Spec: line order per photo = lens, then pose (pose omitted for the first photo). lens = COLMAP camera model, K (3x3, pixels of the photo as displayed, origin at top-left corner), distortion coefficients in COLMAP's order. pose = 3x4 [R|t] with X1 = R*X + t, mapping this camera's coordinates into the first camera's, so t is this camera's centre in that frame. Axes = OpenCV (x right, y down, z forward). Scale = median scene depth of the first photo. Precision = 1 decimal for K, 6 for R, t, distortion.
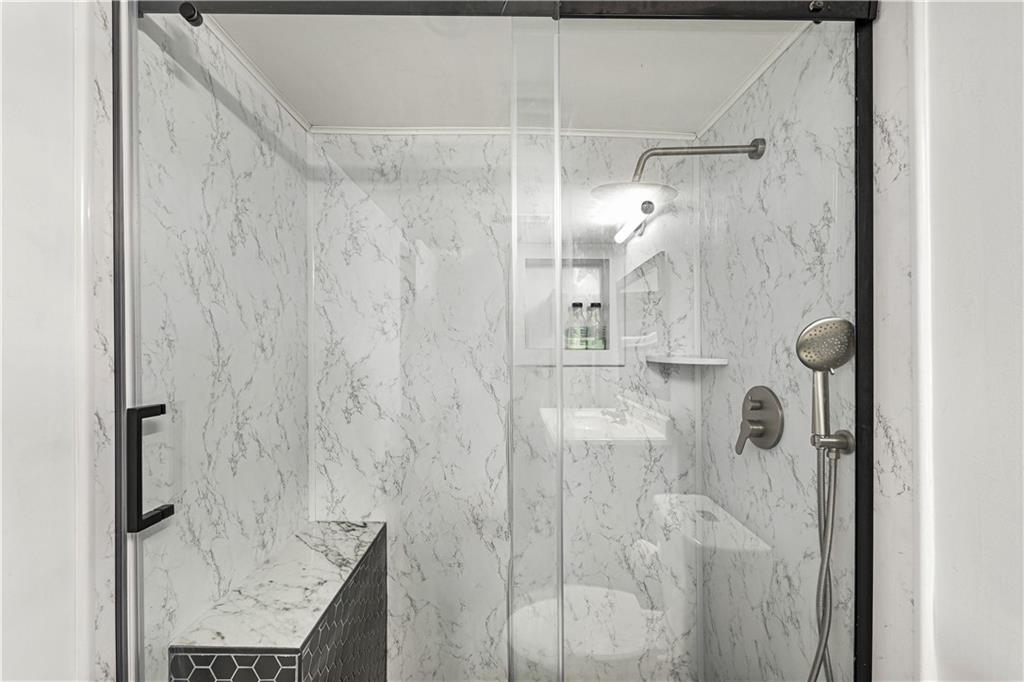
lens RADIAL K [[420.8, 0, 507.5], [0, 420.8, 347.3], [0, 0, 1]] dist [-0.003706, 0.000861]
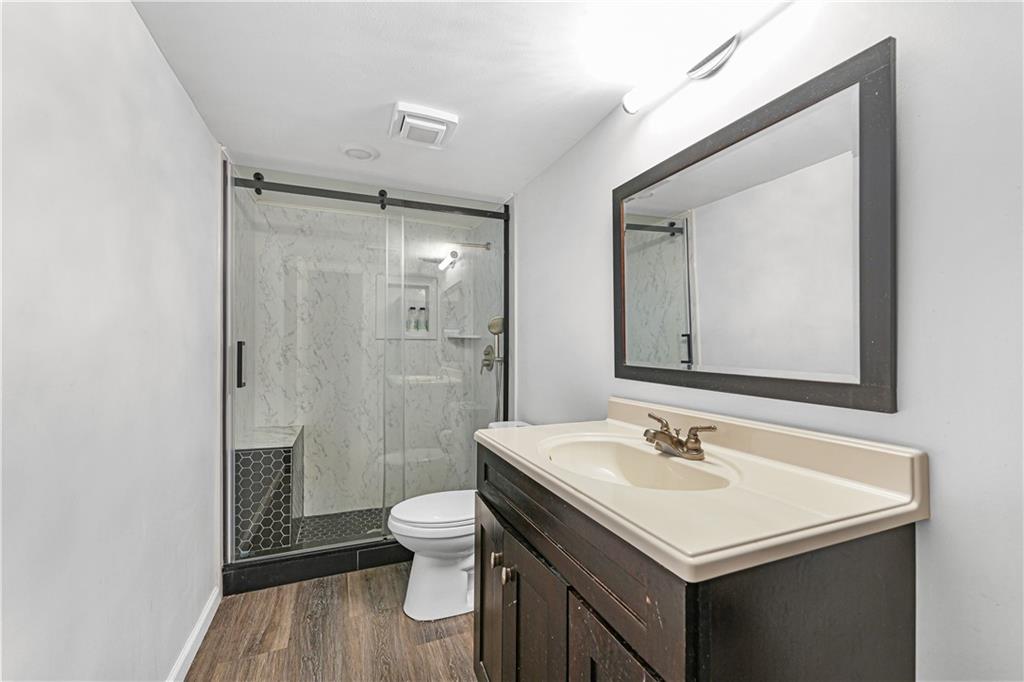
lens RADIAL K [[420.8, 0, 514.0], [0, 420.8, 347.4], [0, 0, 1]] dist [-0.003706, 0.000861]
pose [[0.928391, 0.003871, 0.371584, -0.122245], [-0.002943, 0.999991, -0.003063, 0.085944], [-0.371593, 0.001750, 0.928394, -0.989261]]
